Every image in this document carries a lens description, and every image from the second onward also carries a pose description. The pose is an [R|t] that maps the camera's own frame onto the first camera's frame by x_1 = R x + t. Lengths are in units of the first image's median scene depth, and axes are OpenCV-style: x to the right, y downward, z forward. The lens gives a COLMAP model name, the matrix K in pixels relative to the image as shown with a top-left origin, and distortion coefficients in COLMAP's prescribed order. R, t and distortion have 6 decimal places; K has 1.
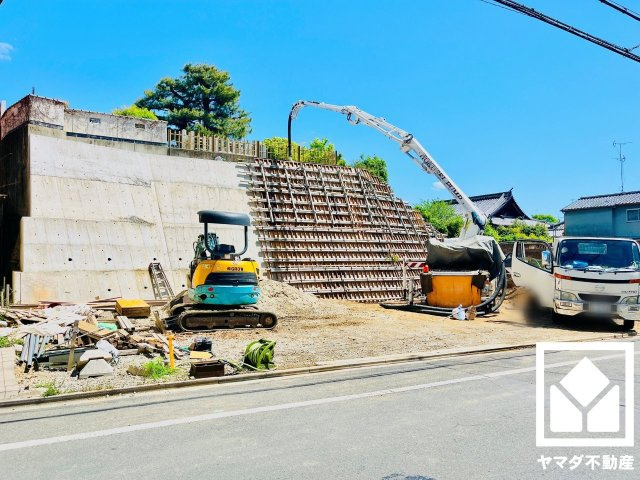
lens RADIAL K [[481.0, 0, 316.1], [0, 481.0, 244.3], [0, 0, 1]] dist [0.064361, -0.081186]
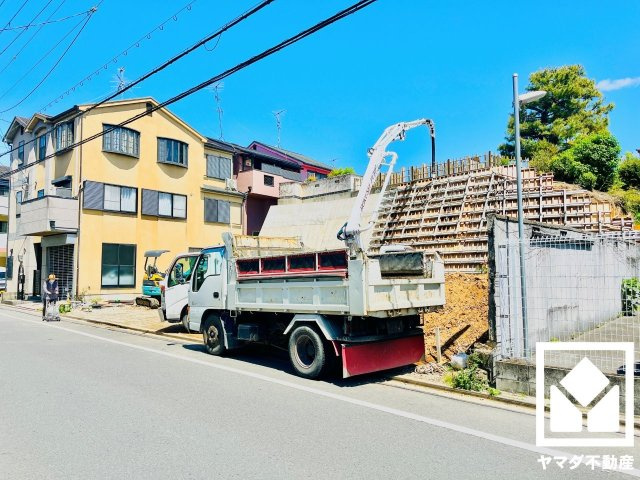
lens RADIAL K [[480.9, 0, 320.0], [0, 480.9, 240.0], [0, 0, 1]] dist [0.057631, -0.071260]
pose [[0.282164, -0.072564, -0.956618, 0.940890], [0.033488, 0.997273, -0.065770, 0.023346], [0.958781, -0.013477, 0.283825, 0.514110]]
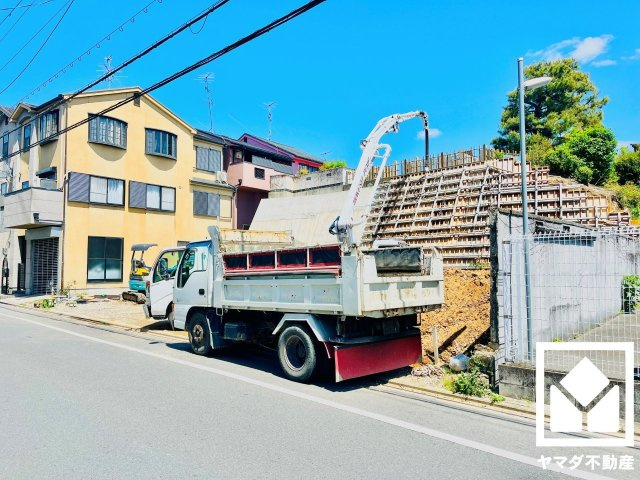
lens RADIAL K [[480.9, 0, 320.0], [0, 480.9, 240.0], [0, 0, 1]] dist [0.057631, -0.071260]
pose [[0.299741, -0.059289, -0.952177, 0.921230], [0.030526, 0.998152, -0.052542, 0.021612], [0.953532, -0.013317, 0.300997, 0.519774]]
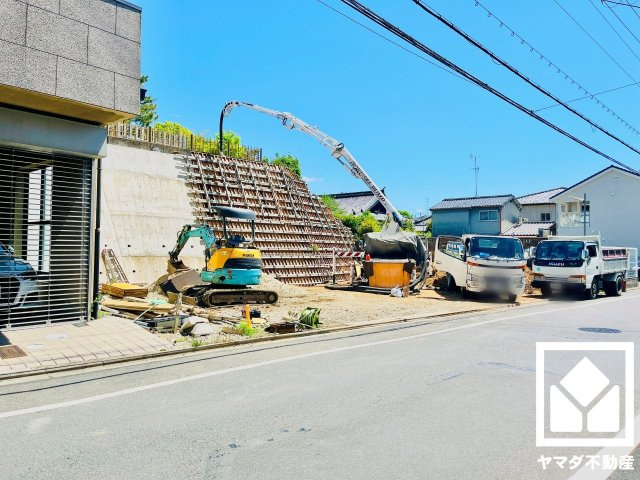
lens RADIAL K [[480.9, 0, 320.0], [0, 480.9, 240.0], [0, 0, 1]] dist [0.057631, -0.071260]
pose [[0.960302, 0.020599, 0.278200, -0.151027], [-0.024356, 0.999653, 0.010055, -0.002103], [-0.277896, -0.016432, 0.960471, -0.099265]]
